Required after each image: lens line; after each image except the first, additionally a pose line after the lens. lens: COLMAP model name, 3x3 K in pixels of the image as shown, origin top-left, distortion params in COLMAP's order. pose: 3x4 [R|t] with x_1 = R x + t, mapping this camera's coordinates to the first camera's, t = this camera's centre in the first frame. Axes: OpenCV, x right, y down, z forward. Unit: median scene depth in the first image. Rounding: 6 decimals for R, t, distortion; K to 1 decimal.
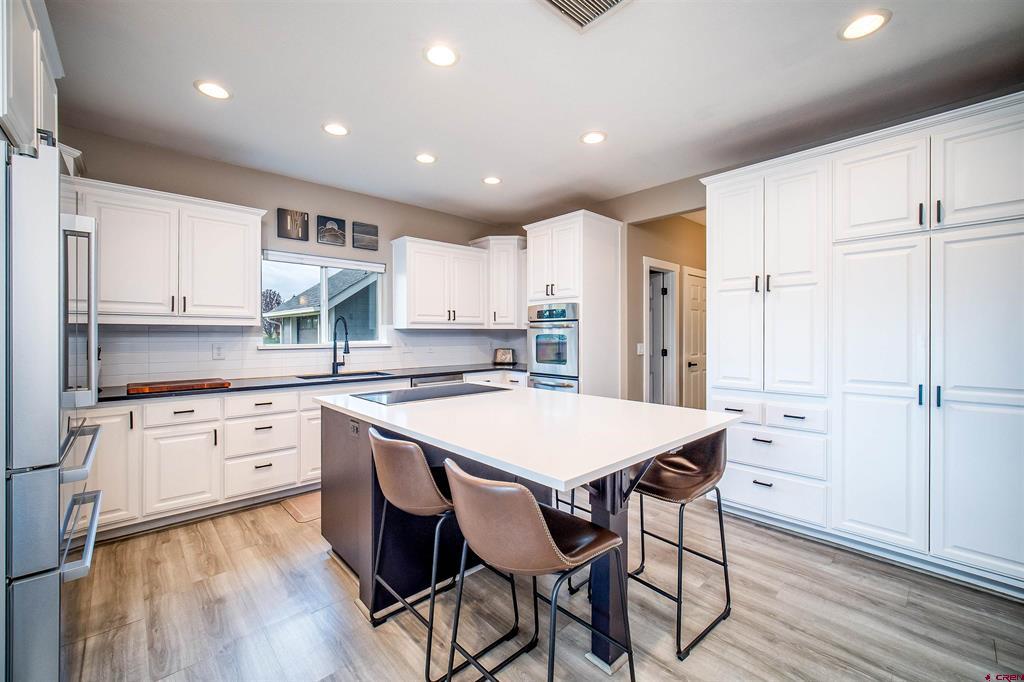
lens RADIAL K [[414.0, 0, 517.5], [0, 414.0, 334.8], [0, 0, 1]] dist [-0.005639, 0.000205]
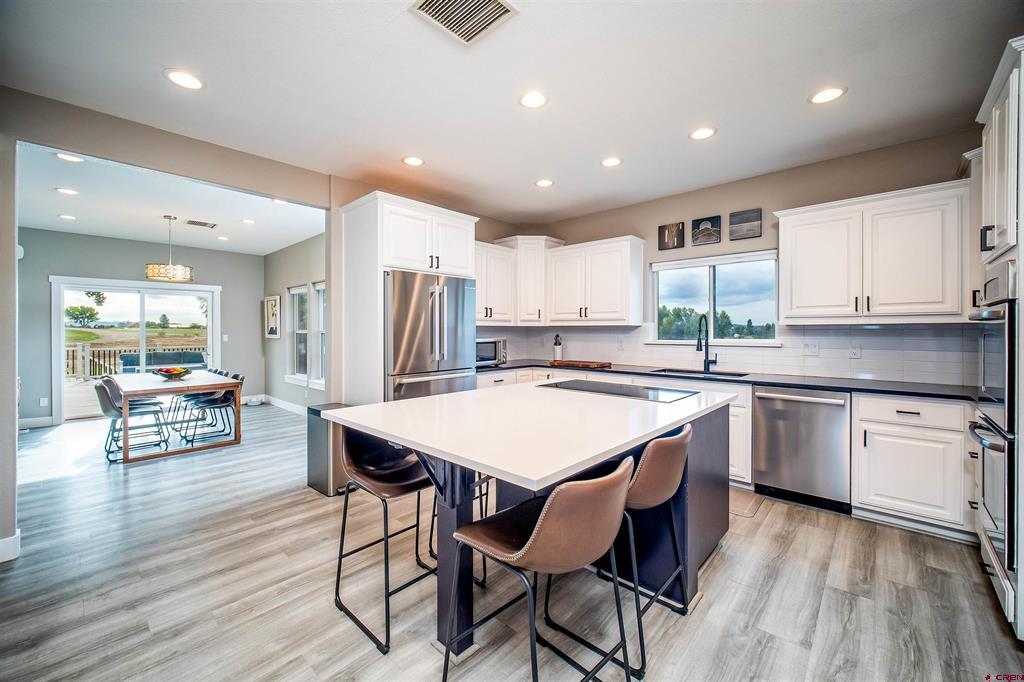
lens RADIAL K [[397.3, 0, 517.3], [0, 397.3, 336.2], [0, 0, 1]] dist [-0.027772, -0.000150]
pose [[0.088627, 0.010058, -0.996014, 0.488671], [-0.003691, 0.999945, 0.009769, 0.001247], [0.996058, 0.002811, 0.088660, 0.457522]]
